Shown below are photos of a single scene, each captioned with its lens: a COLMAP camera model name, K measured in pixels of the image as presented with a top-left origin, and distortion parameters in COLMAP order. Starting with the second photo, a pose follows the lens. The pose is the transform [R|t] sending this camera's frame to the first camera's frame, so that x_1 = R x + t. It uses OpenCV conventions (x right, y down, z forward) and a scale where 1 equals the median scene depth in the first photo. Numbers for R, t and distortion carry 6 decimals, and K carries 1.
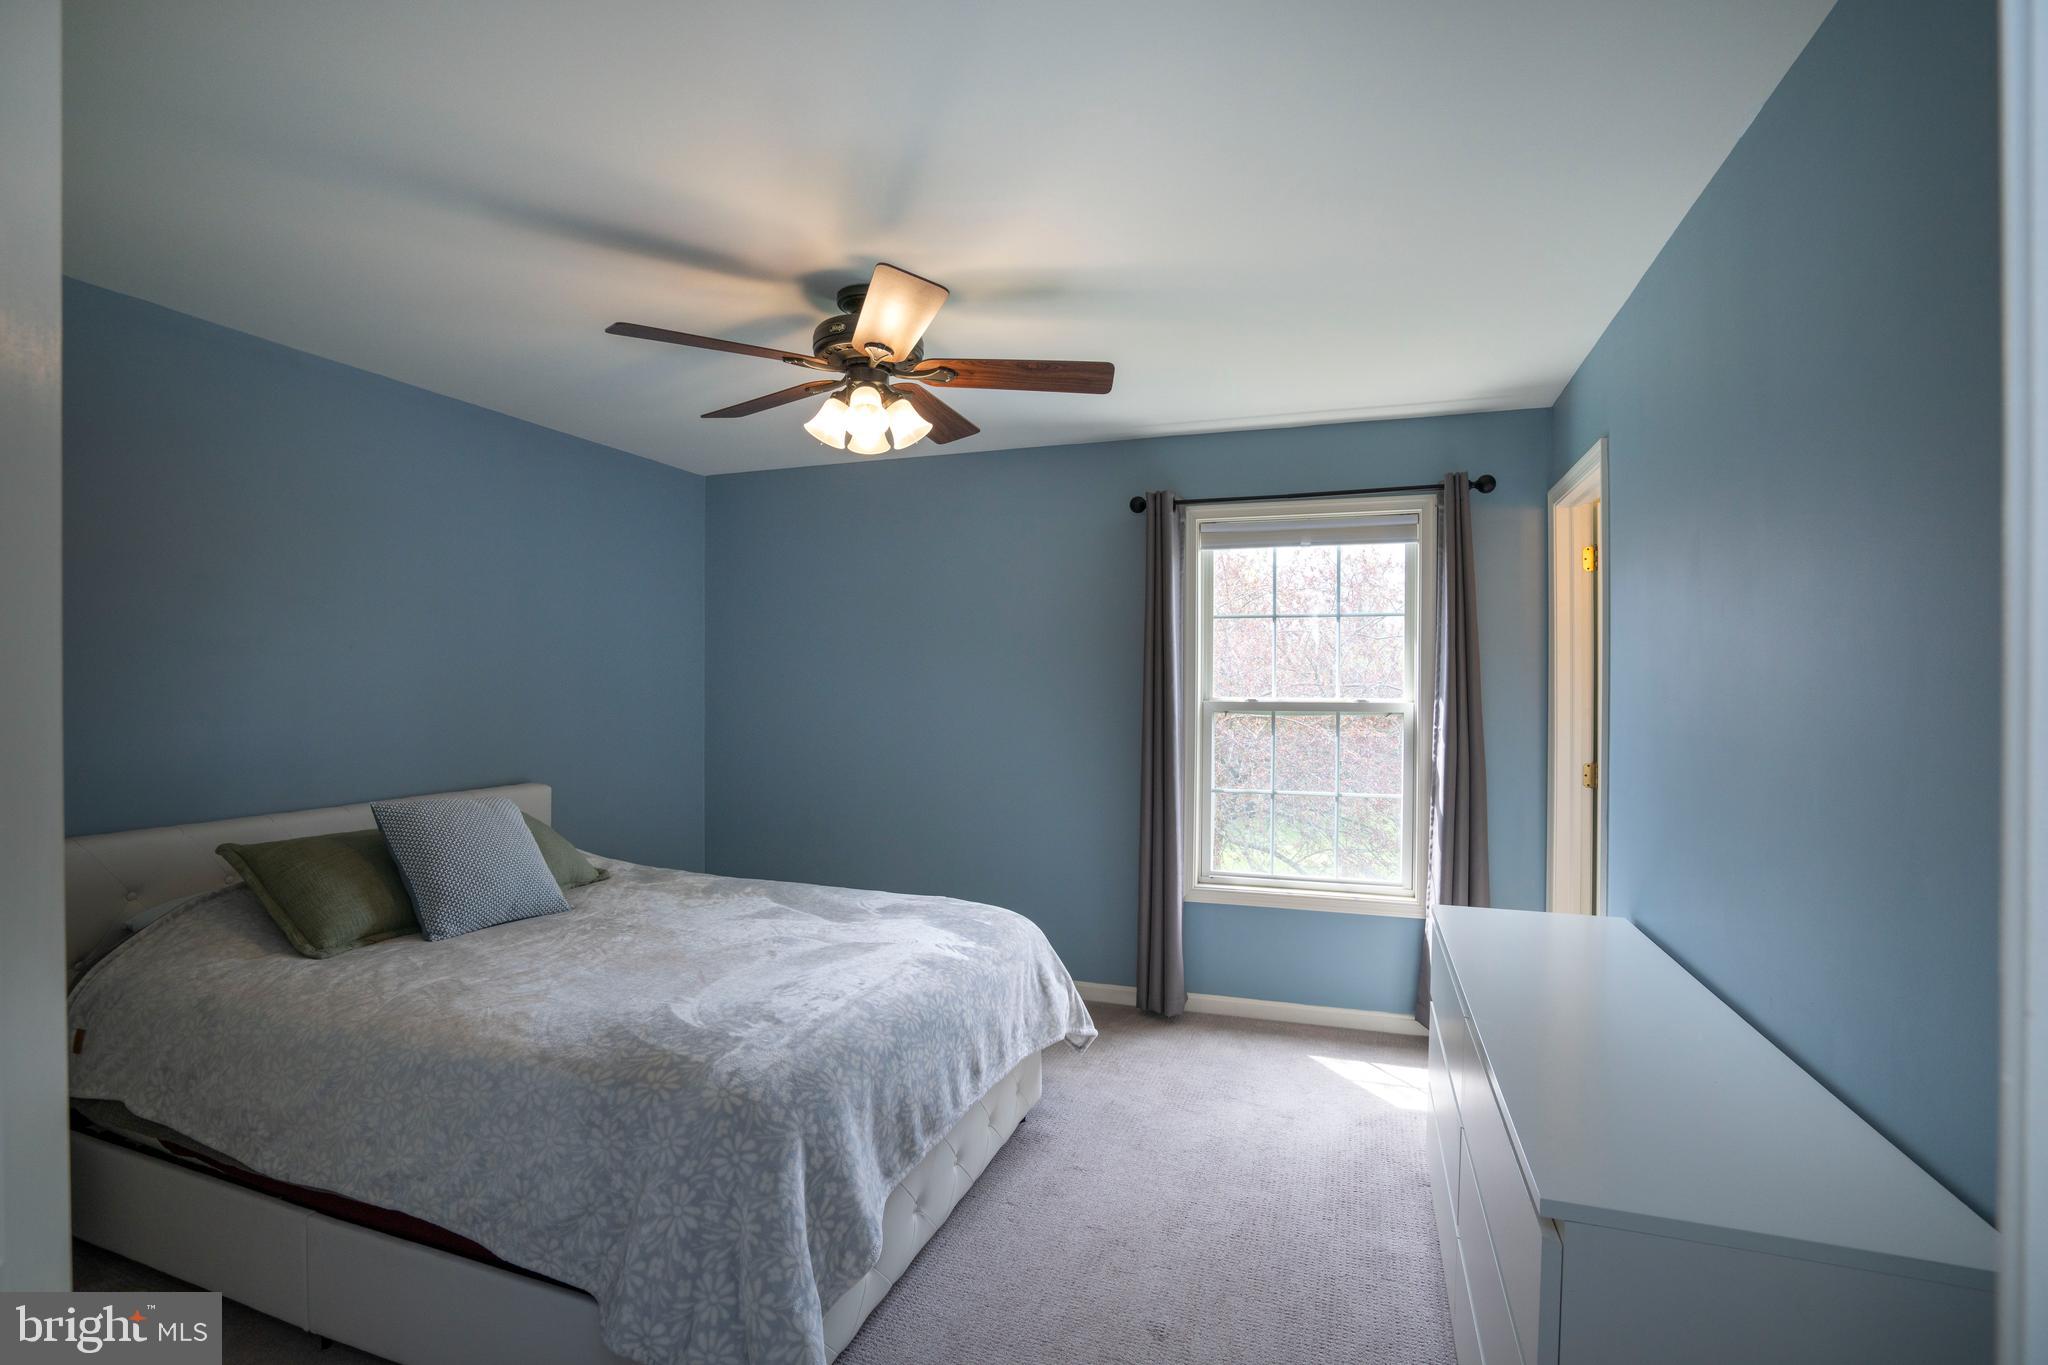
lens RADIAL K [[946.9, 0, 1026.8], [0, 946.9, 688.7], [0, 0, 1]] dist [-0.057057, 0.021543]
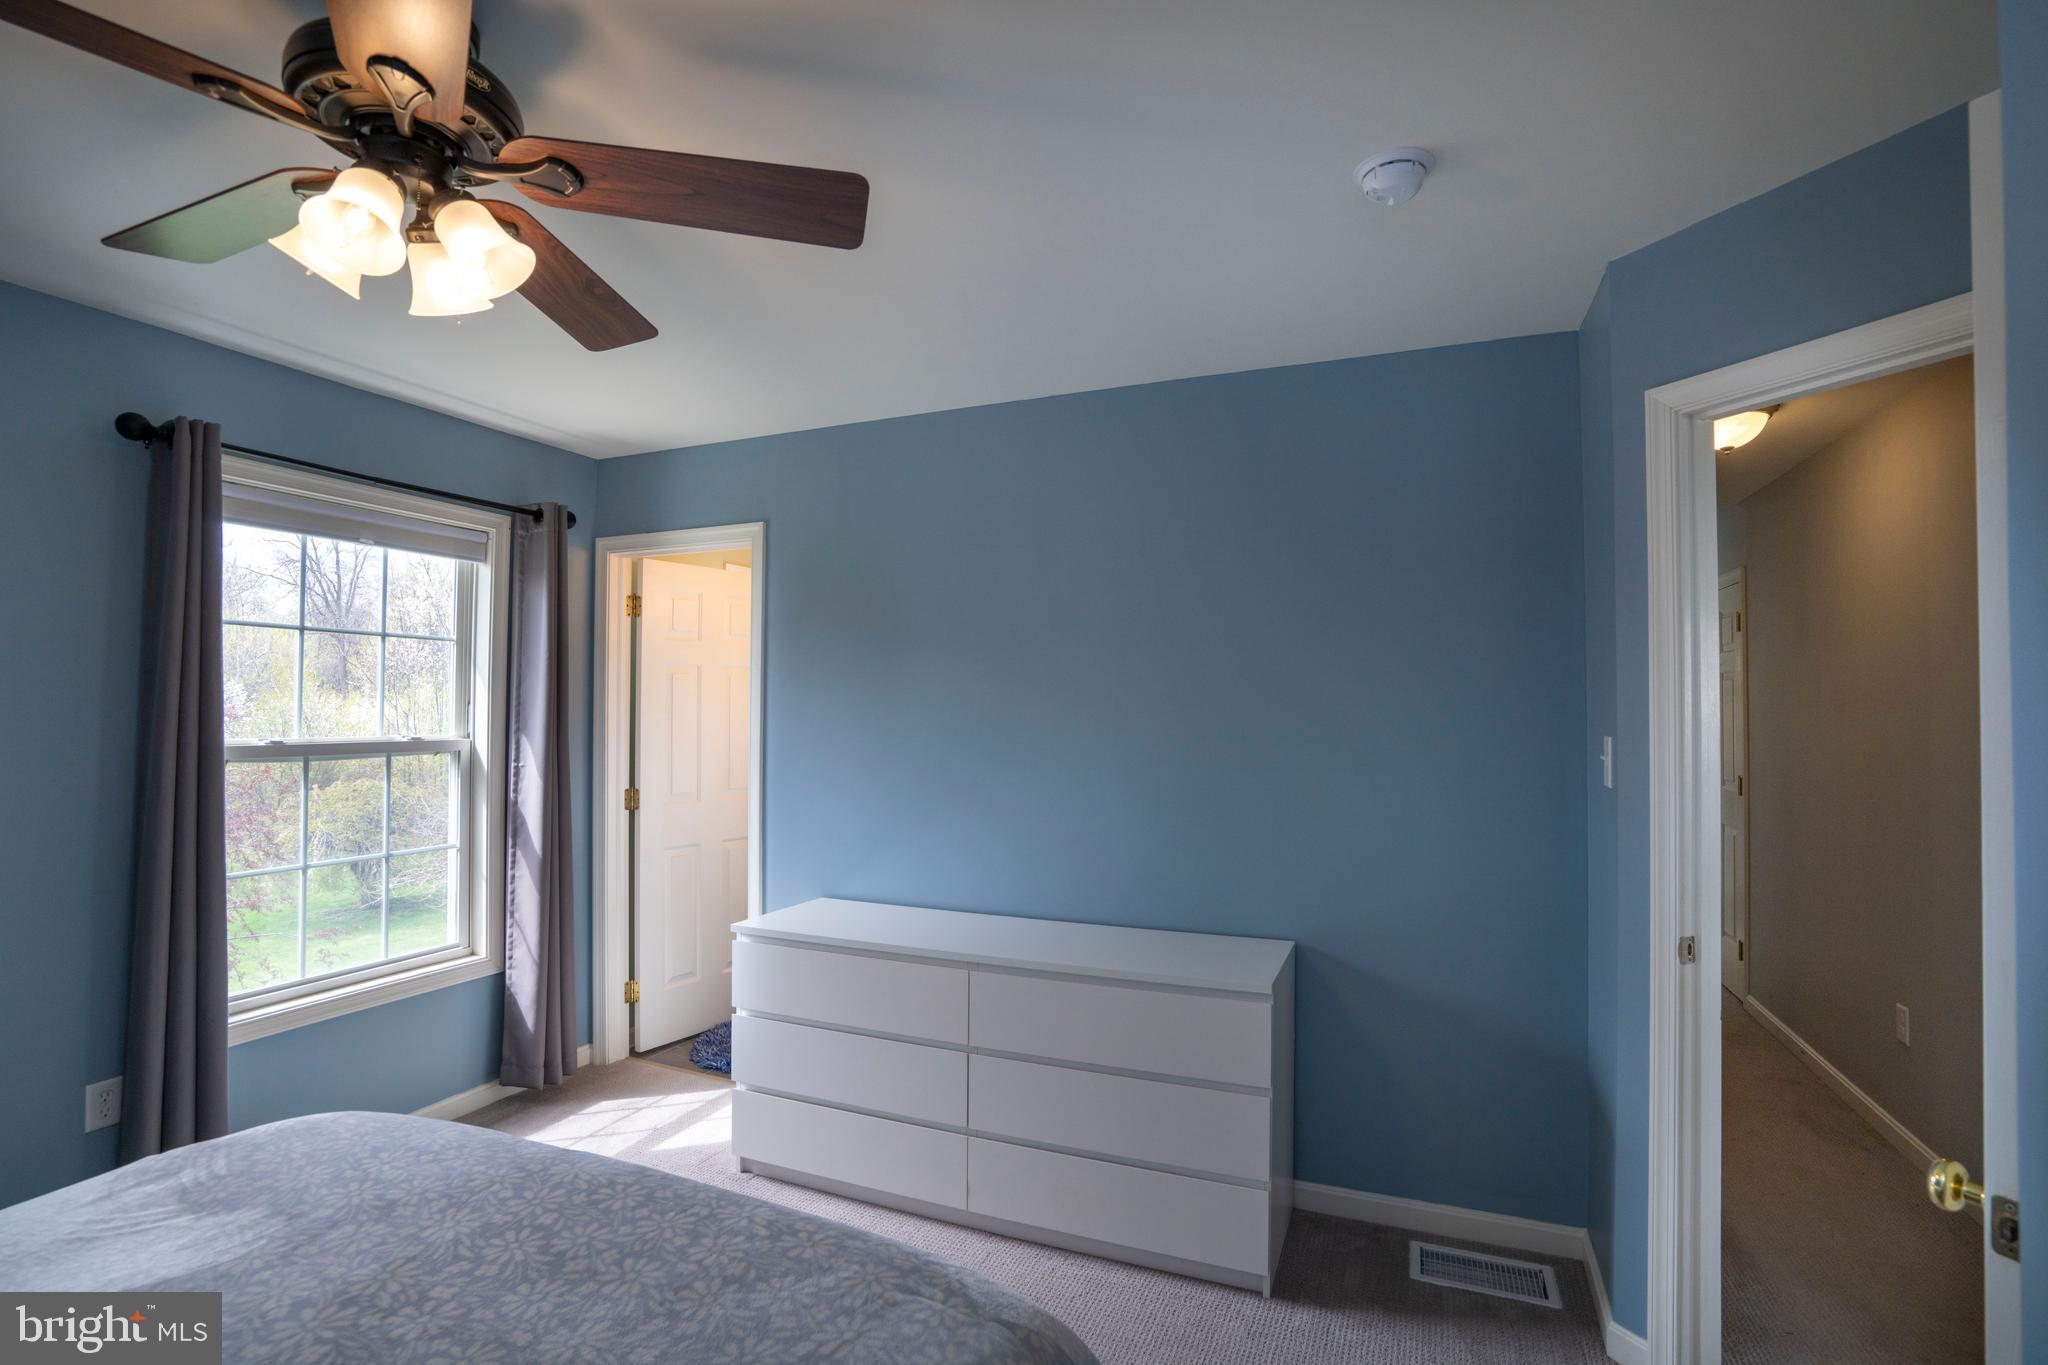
lens RADIAL K [[946.9, 0, 1020.9], [0, 946.9, 688.1], [0, 0, 1]] dist [-0.057057, 0.021543]
pose [[0.063274, 0.017505, 0.997843, -0.437346], [-0.007207, 0.999828, -0.017083, -0.022113], [-0.997970, -0.006110, 0.063390, 0.405870]]
